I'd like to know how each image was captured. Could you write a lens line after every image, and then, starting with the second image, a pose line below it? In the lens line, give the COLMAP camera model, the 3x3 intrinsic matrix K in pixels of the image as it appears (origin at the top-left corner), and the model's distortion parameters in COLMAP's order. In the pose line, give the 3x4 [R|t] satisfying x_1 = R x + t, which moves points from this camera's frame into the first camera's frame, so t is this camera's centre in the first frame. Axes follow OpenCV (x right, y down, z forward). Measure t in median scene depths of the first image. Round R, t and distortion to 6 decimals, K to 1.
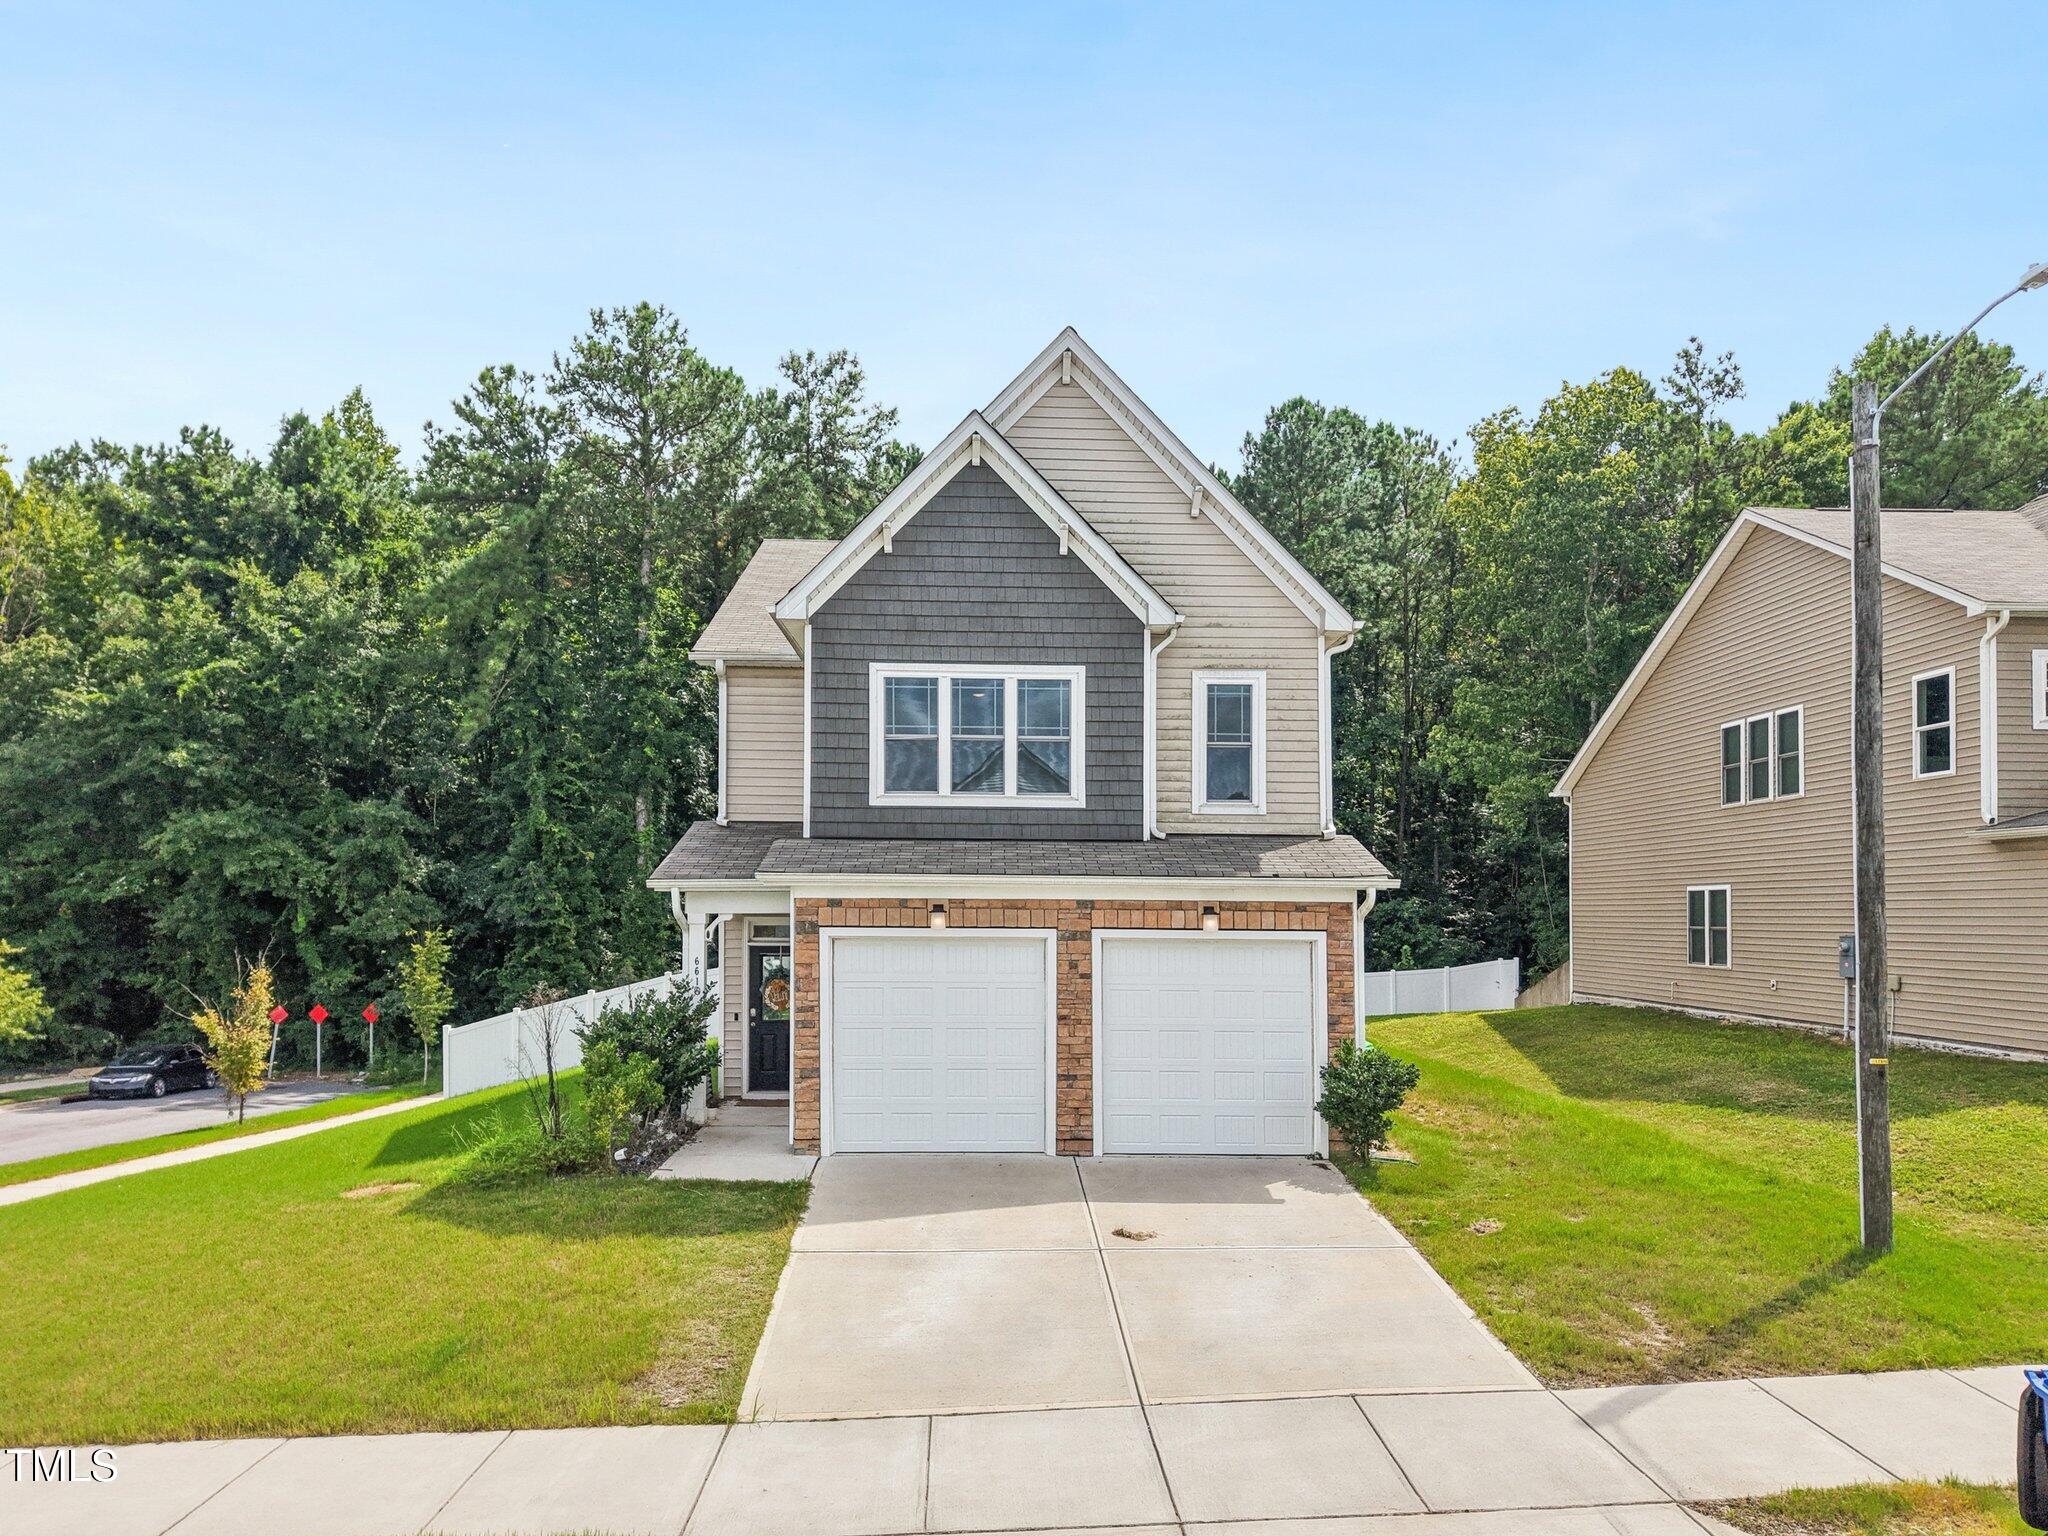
lens RADIAL K [[1418.0, 0, 1013.6], [0, 1418.0, 889.0], [0, 0, 1]] dist [0.006983, -0.000941]
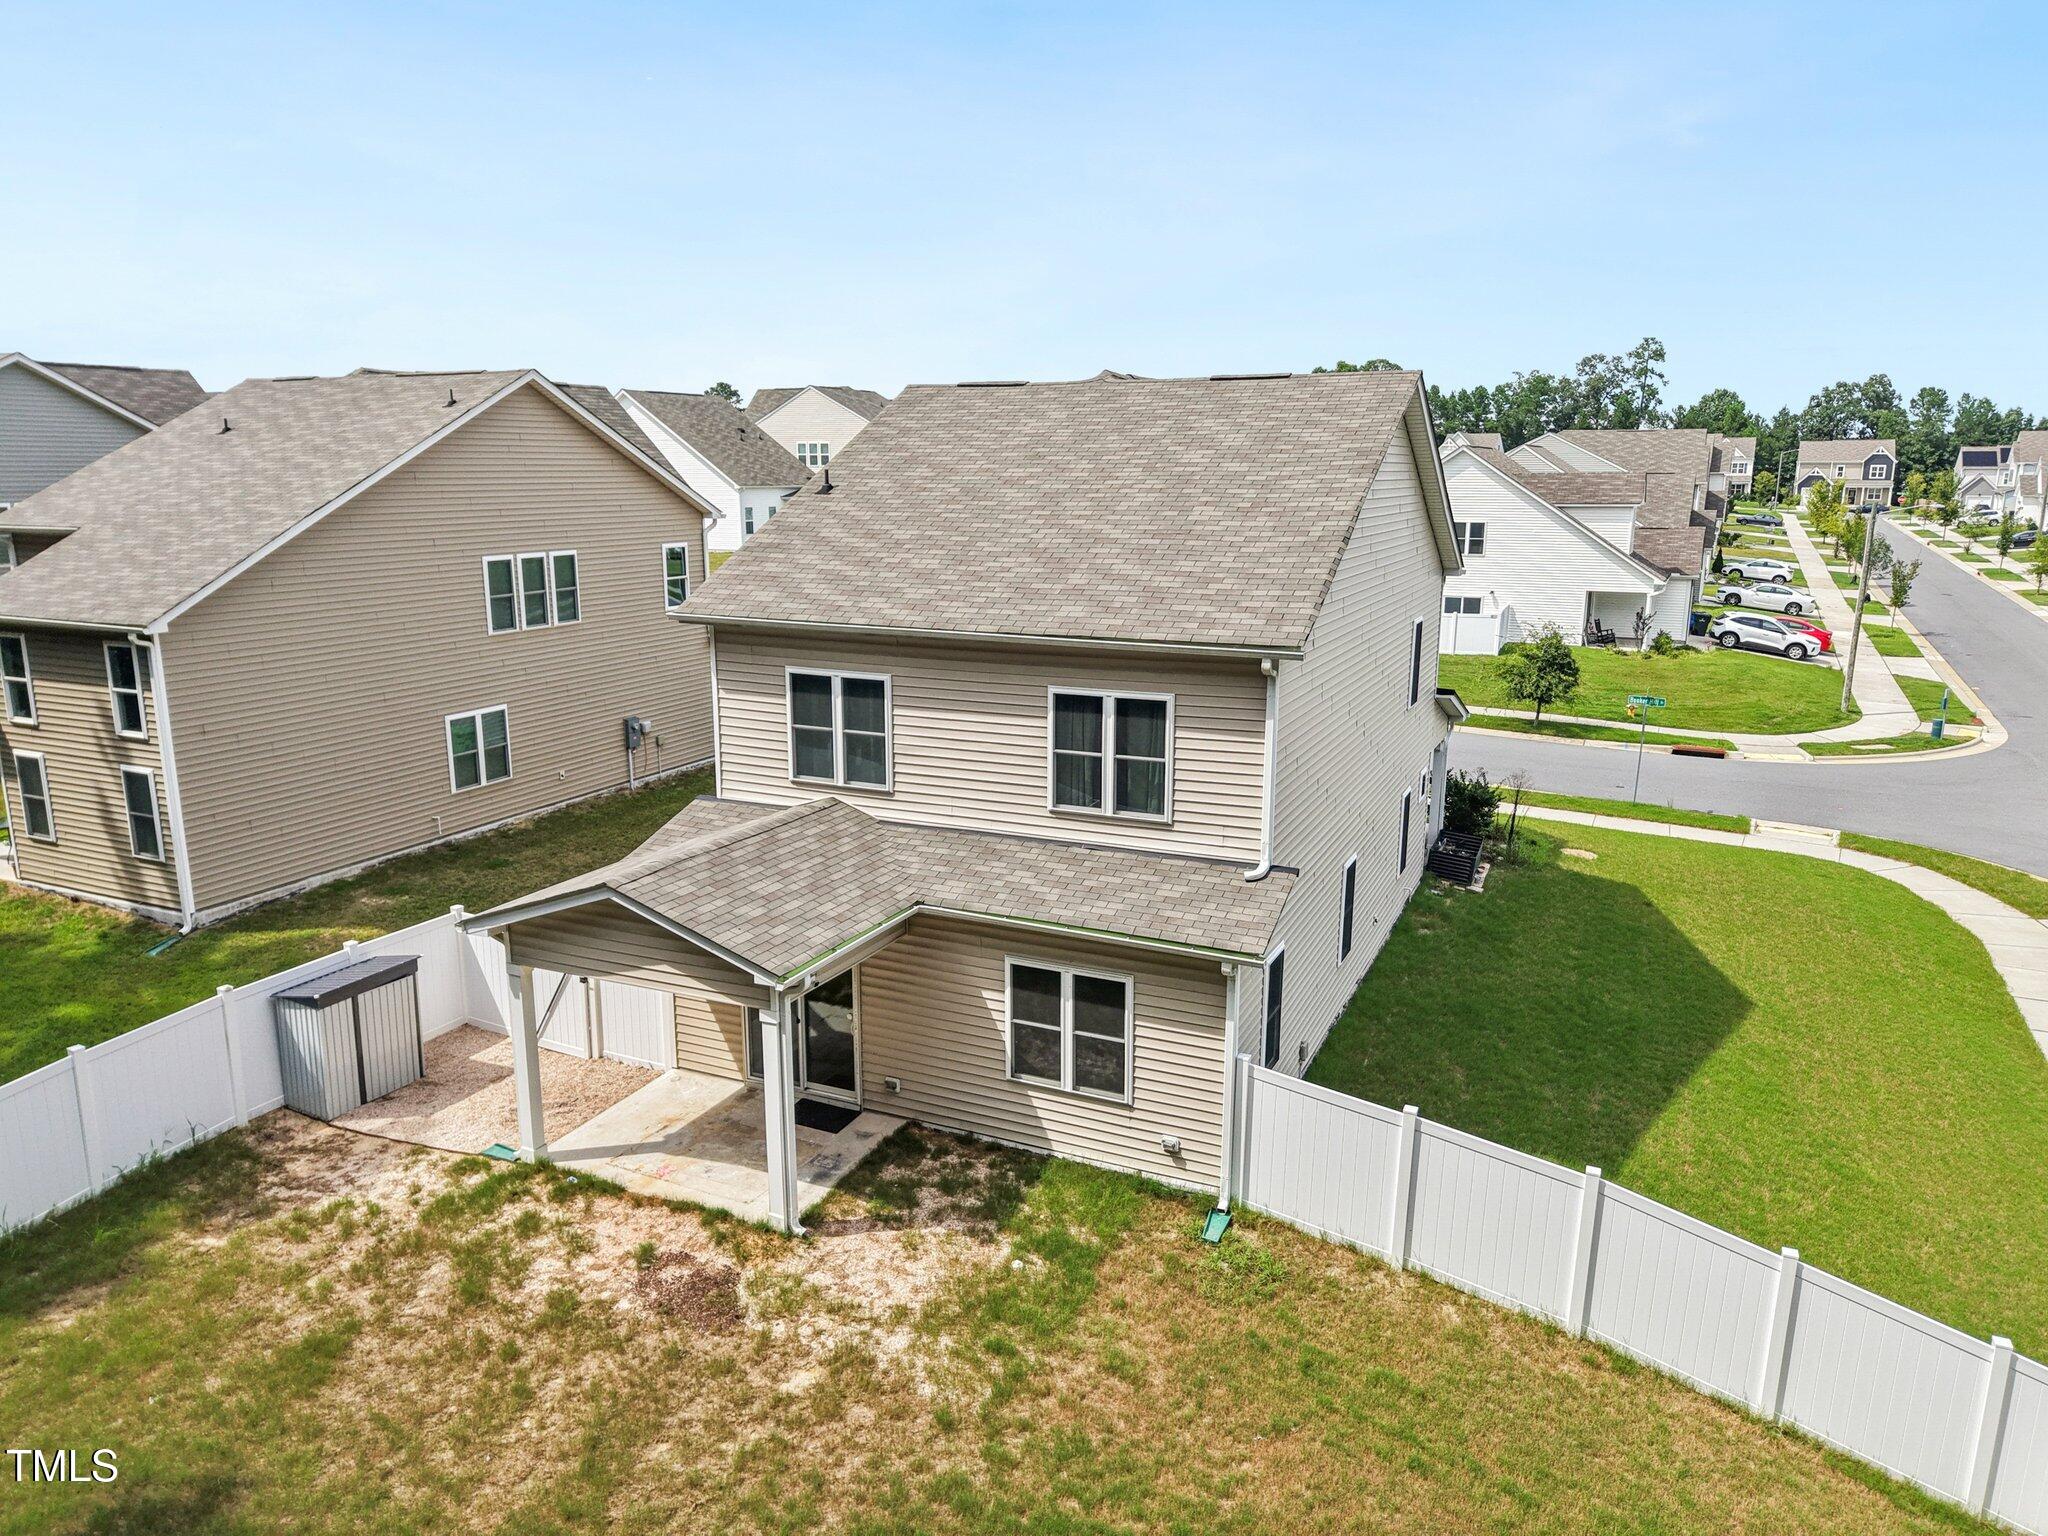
lens RADIAL K [[1373.9, 0, 1016.5], [0, 1373.9, 771.5], [0, 0, 1]] dist [0.009576, -0.006913]
pose [[-0.895800, -0.106574, 0.431491, -0.499641], [-0.018018, 0.978736, 0.204330, -0.279819], [-0.444092, 0.175265, -0.878672, 2.792076]]
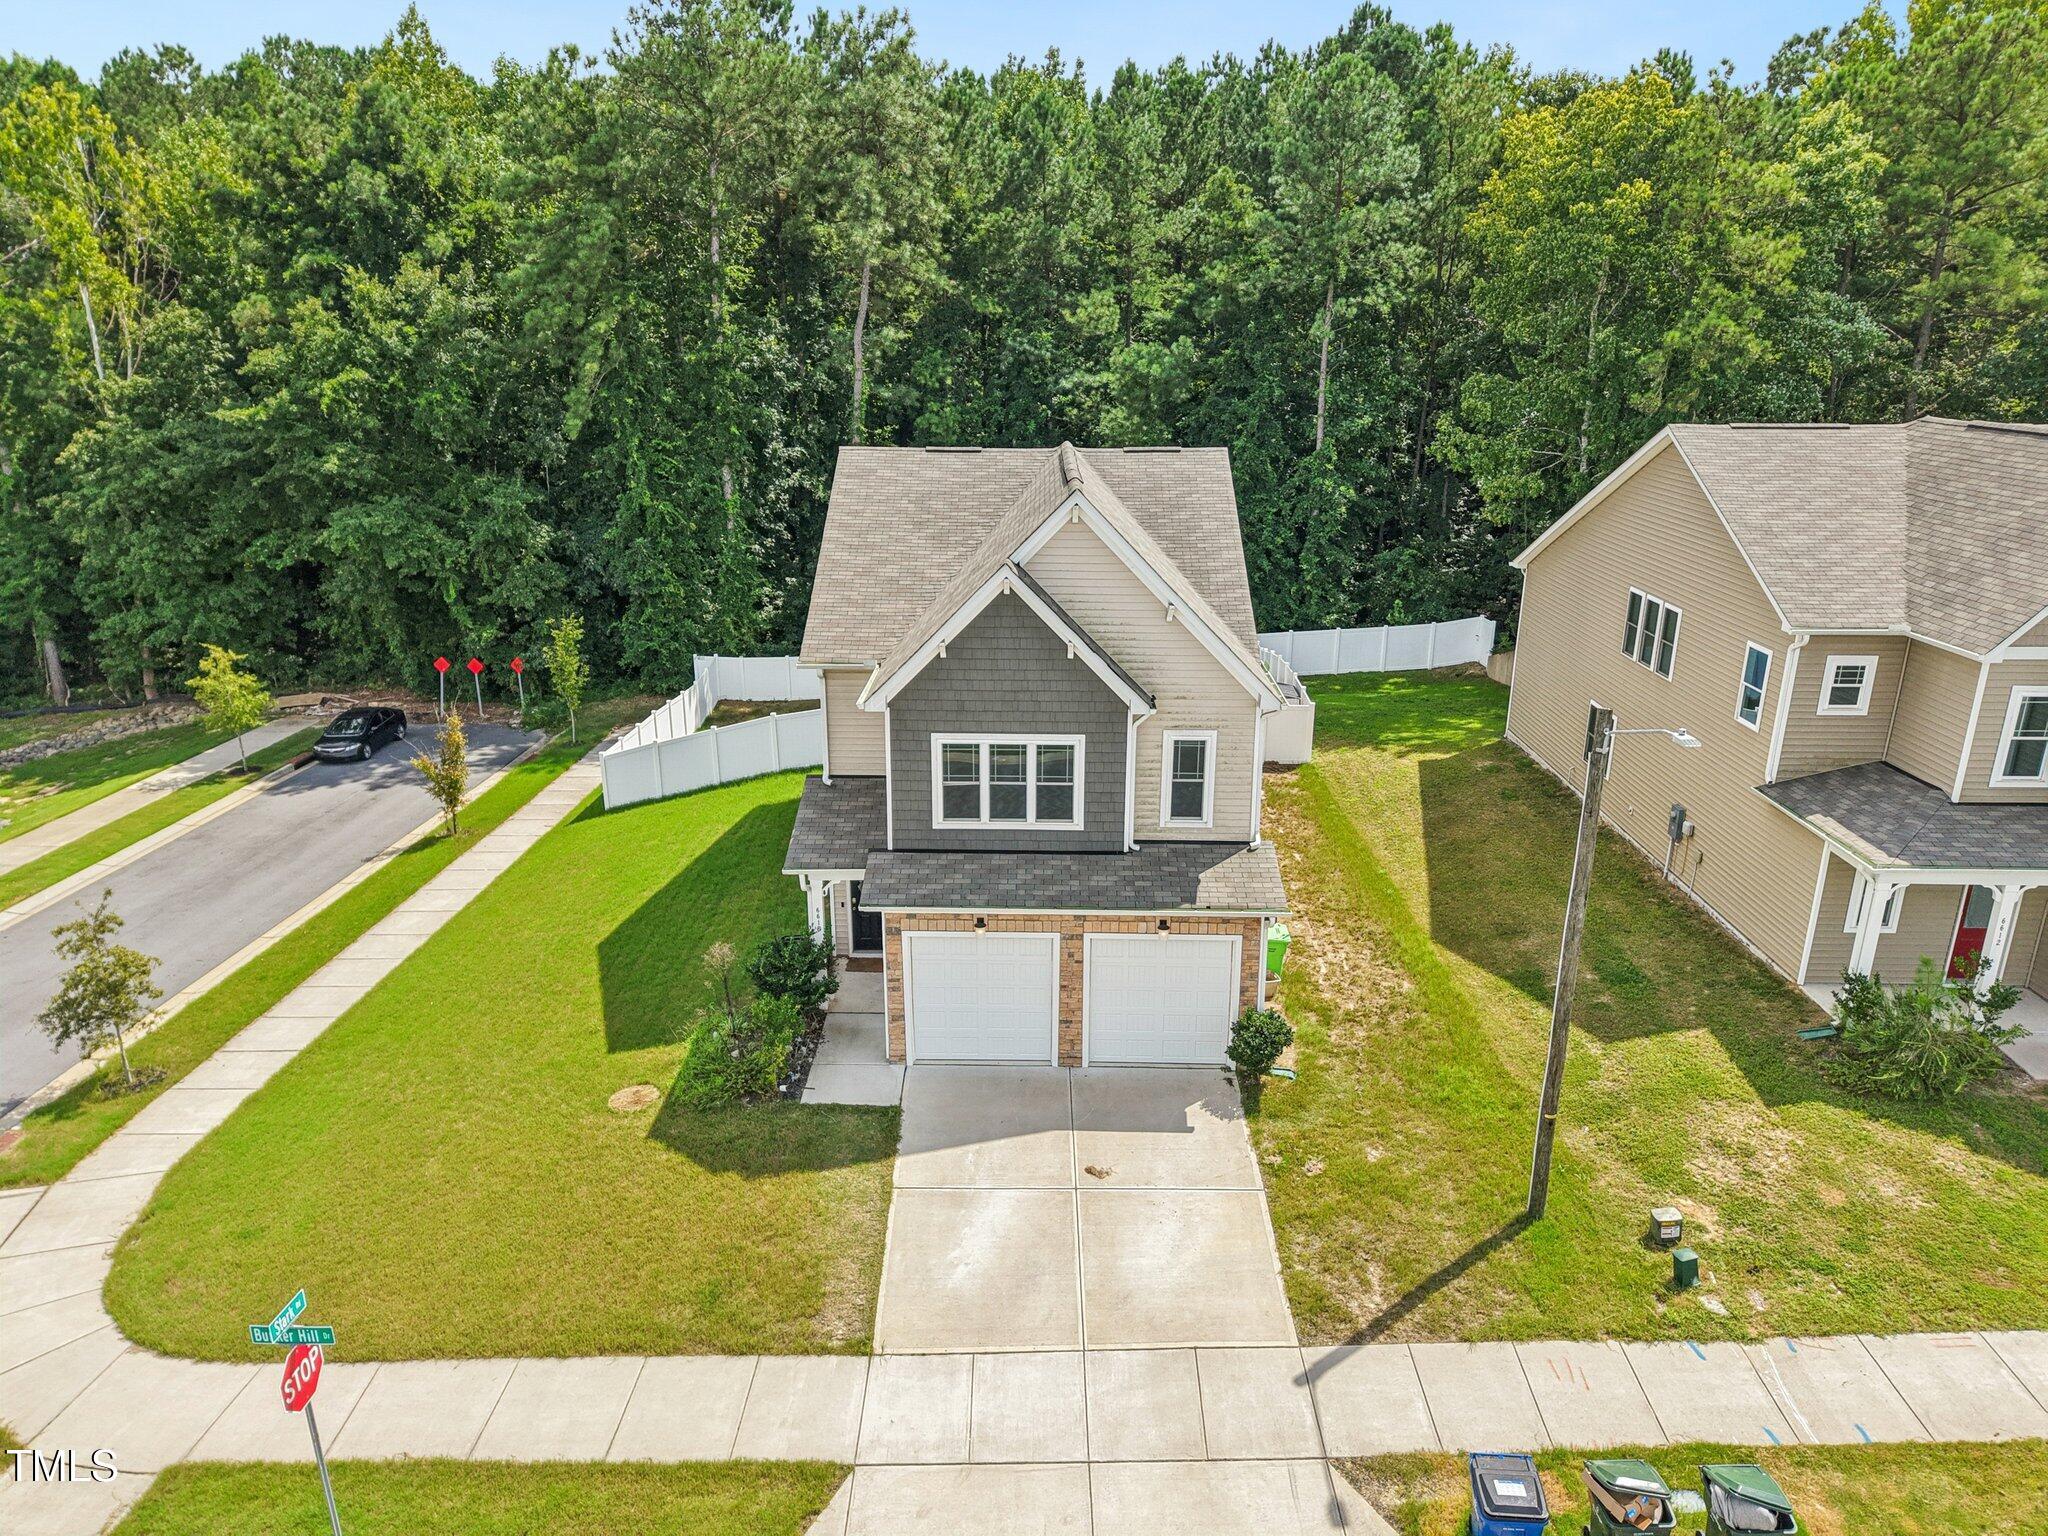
lens RADIAL K [[1373.9, 0, 1016.5], [0, 1373.9, 771.5], [0, 0, 1]] dist [0.009576, -0.006913]
pose [[0.999104, 0.009028, -0.041345, 0.039949], [0.005102, 0.944158, 0.329454, -0.568441], [0.042011, -0.329370, 0.943266, -0.285865]]
